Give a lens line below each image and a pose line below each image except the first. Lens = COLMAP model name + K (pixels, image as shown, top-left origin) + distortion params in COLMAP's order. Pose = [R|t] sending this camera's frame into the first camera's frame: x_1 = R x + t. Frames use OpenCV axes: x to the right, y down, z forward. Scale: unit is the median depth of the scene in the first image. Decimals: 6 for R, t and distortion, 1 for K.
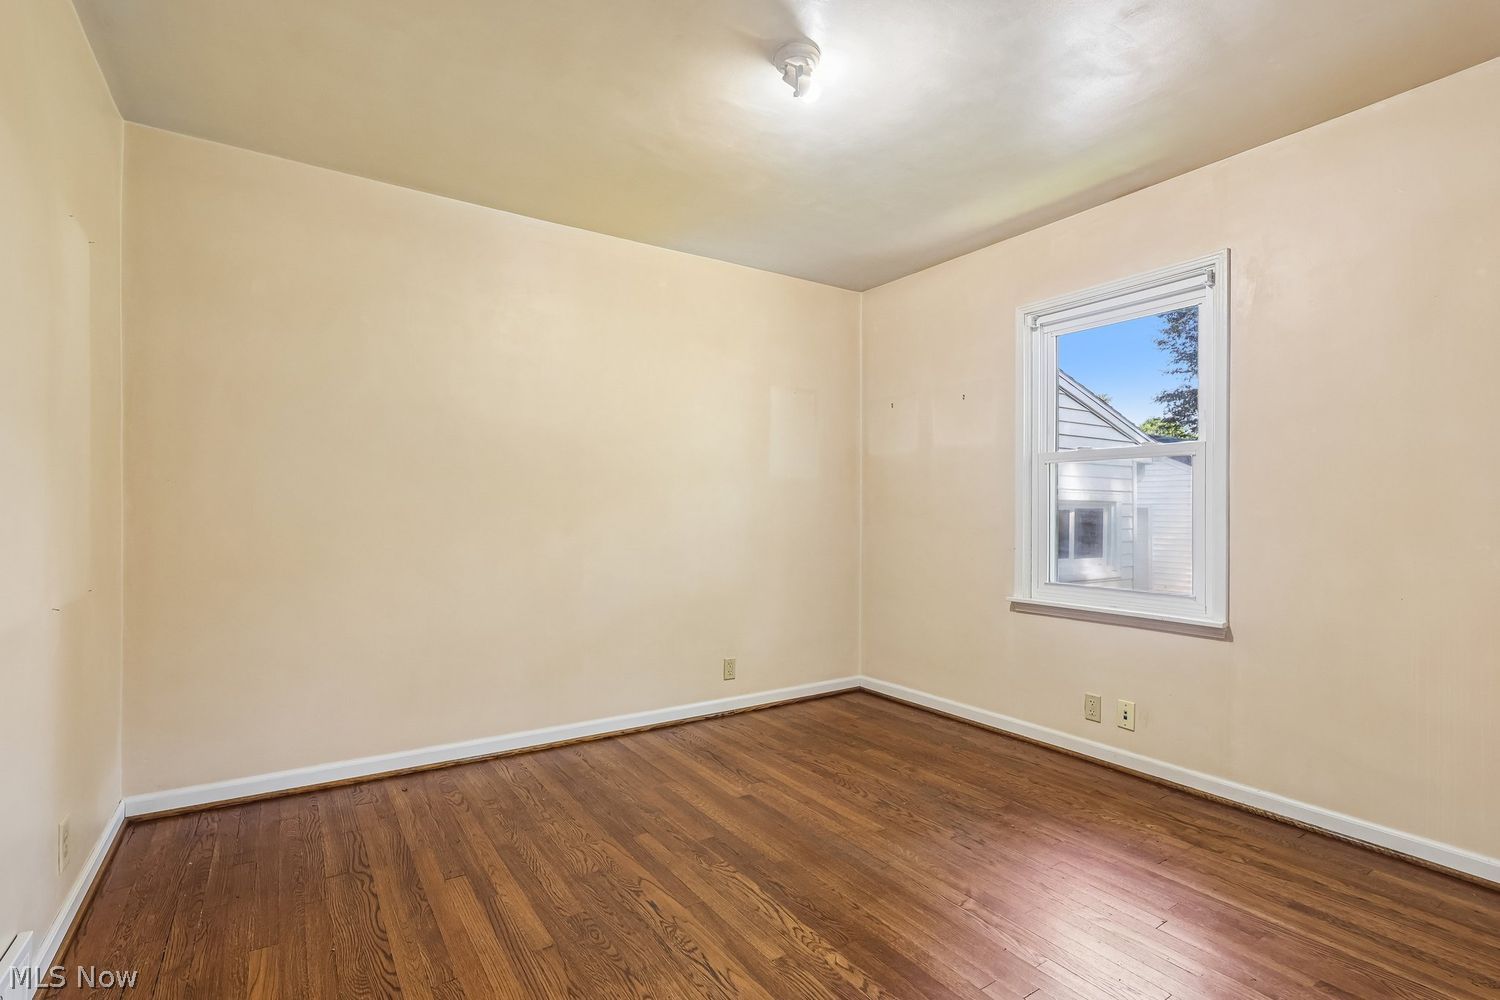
lens RADIAL K [[703.3, 0, 764.3], [0, 703.3, 508.3], [0, 0, 1]] dist [-0.002879, 0.001472]
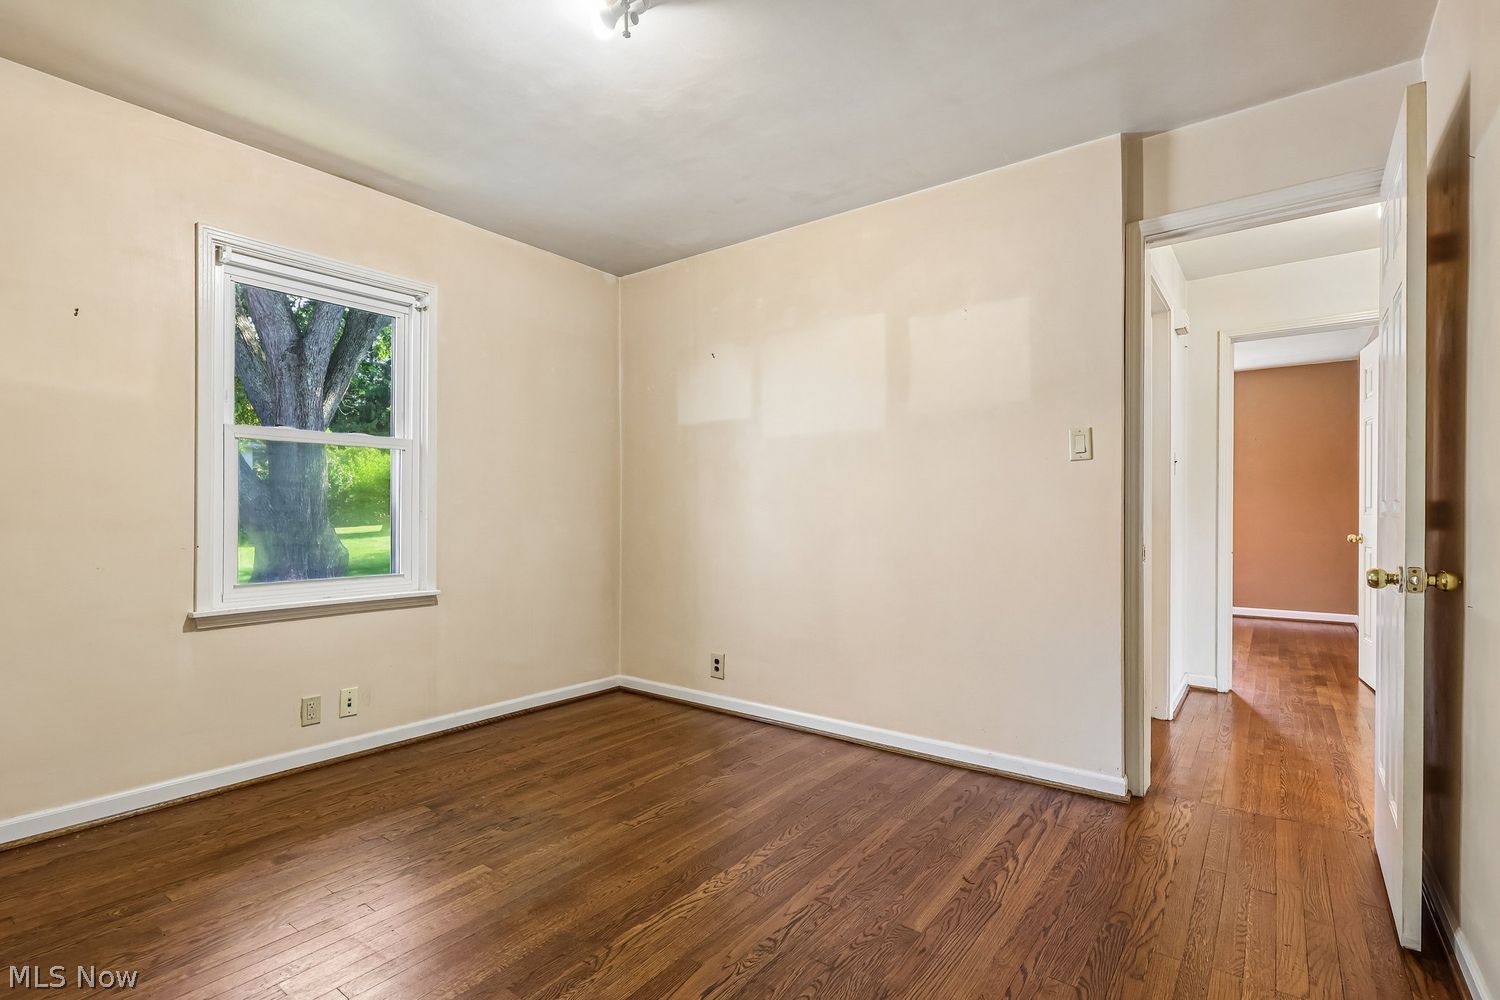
lens RADIAL K [[703.3, 0, 713.8], [0, 703.3, 510.2], [0, 0, 1]] dist [-0.002879, 0.001472]
pose [[-0.289268, -0.005113, 0.957234, -0.740694], [-0.010516, 0.999942, 0.002163, 0.016679], [-0.957190, -0.009441, -0.289305, 0.994245]]
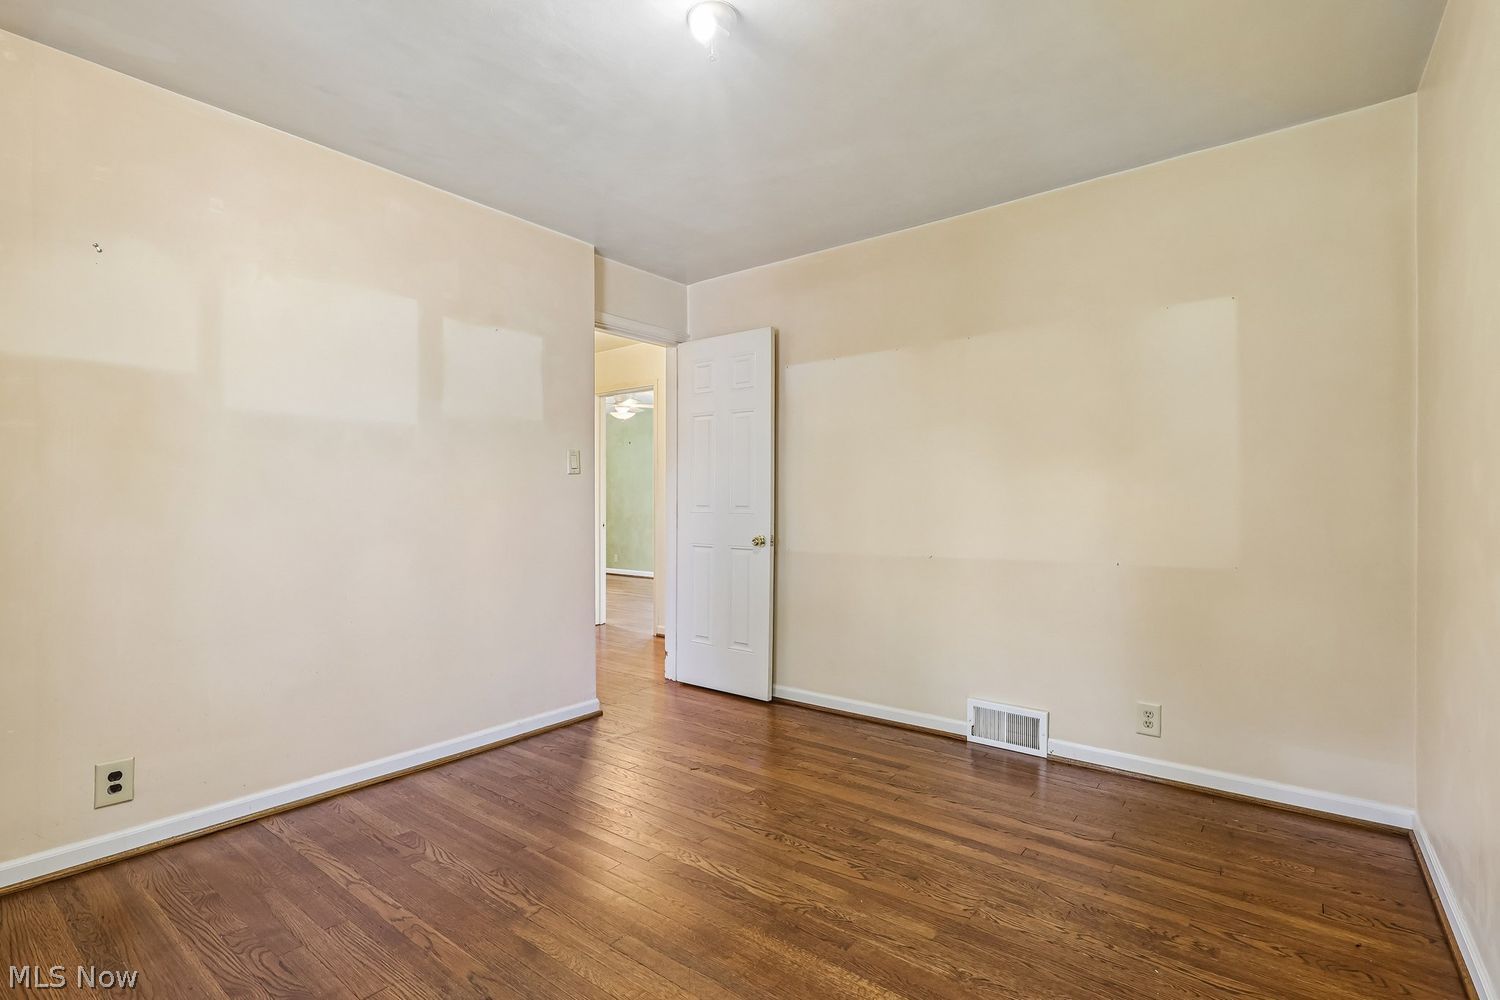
lens RADIAL K [[703.3, 0, 742.8], [0, 703.3, 500.3], [0, 0, 1]] dist [-0.002879, 0.001472]
pose [[-0.956625, -0.007699, -0.291219, 0.244755], [-0.004253, 0.999913, -0.012465, 0.006674], [0.291290, -0.010685, -0.956575, 1.647663]]
